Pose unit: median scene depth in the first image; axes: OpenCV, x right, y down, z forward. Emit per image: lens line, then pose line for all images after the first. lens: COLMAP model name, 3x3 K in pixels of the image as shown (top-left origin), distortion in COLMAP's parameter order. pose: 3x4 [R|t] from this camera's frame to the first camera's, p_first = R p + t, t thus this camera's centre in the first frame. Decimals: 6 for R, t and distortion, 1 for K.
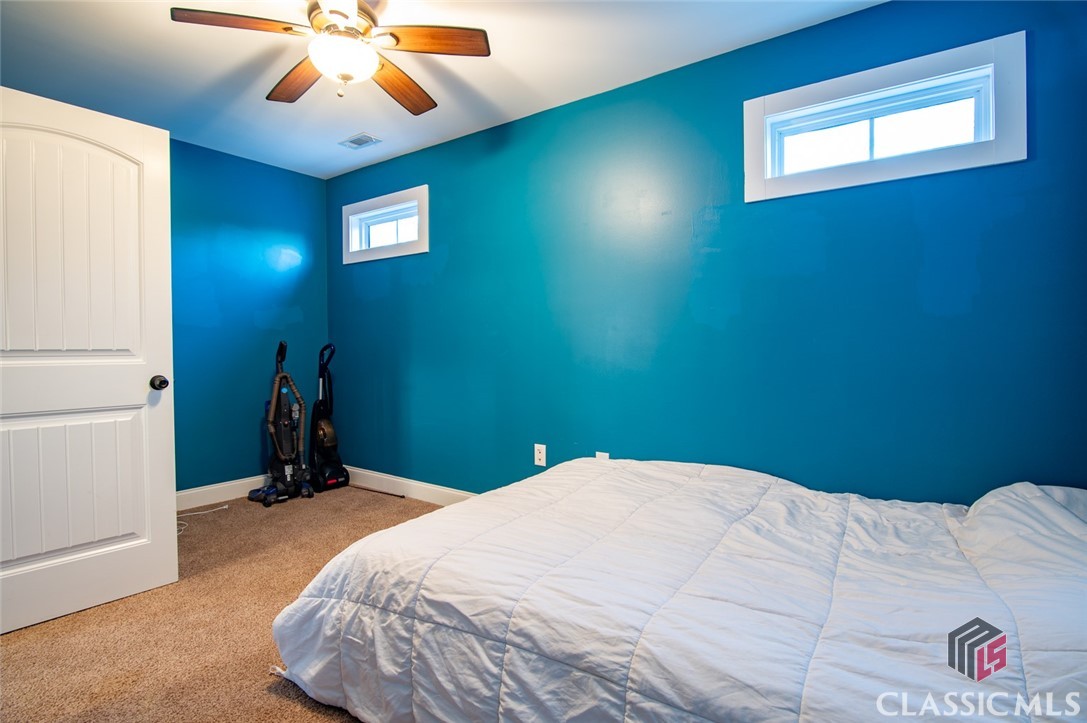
lens RADIAL K [[533.6, 0, 543.2], [0, 533.6, 360.2], [0, 0, 1]] dist [-0.019541, 0.000555]
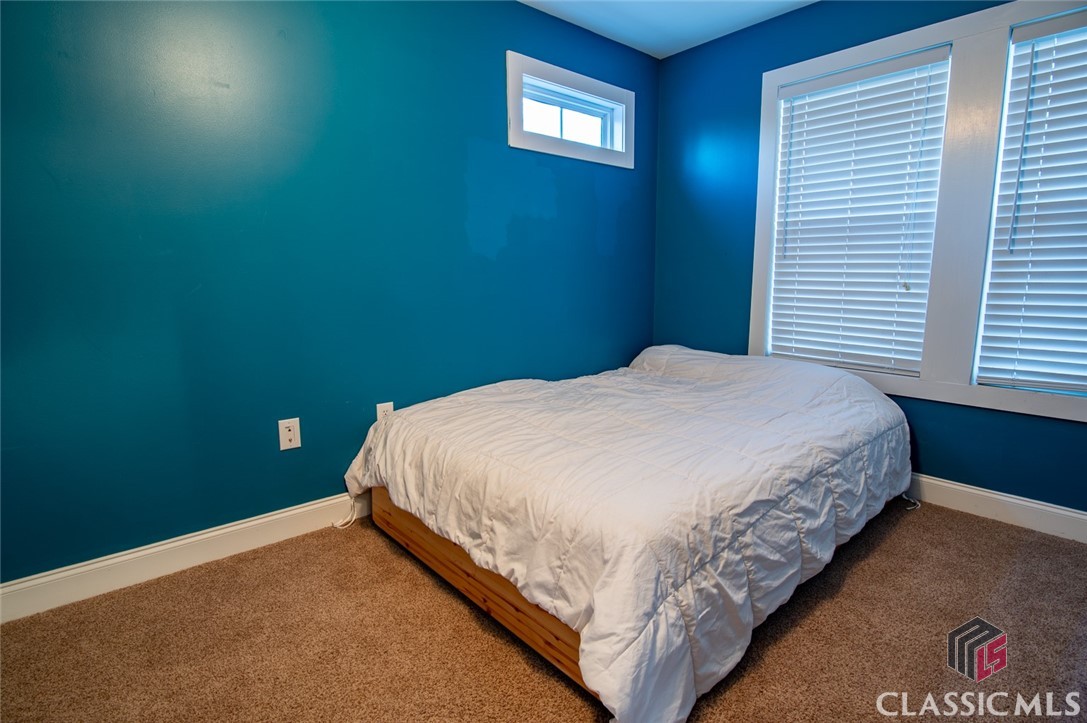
lens RADIAL K [[533.6, 0, 542.0], [0, 533.6, 361.2], [0, 0, 1]] dist [-0.019541, 0.000555]
pose [[0.232269, -0.152149, 0.960678, -1.235910], [0.031563, 0.988348, 0.148900, -0.020690], [-0.972139, -0.004263, 0.234365, 1.094420]]
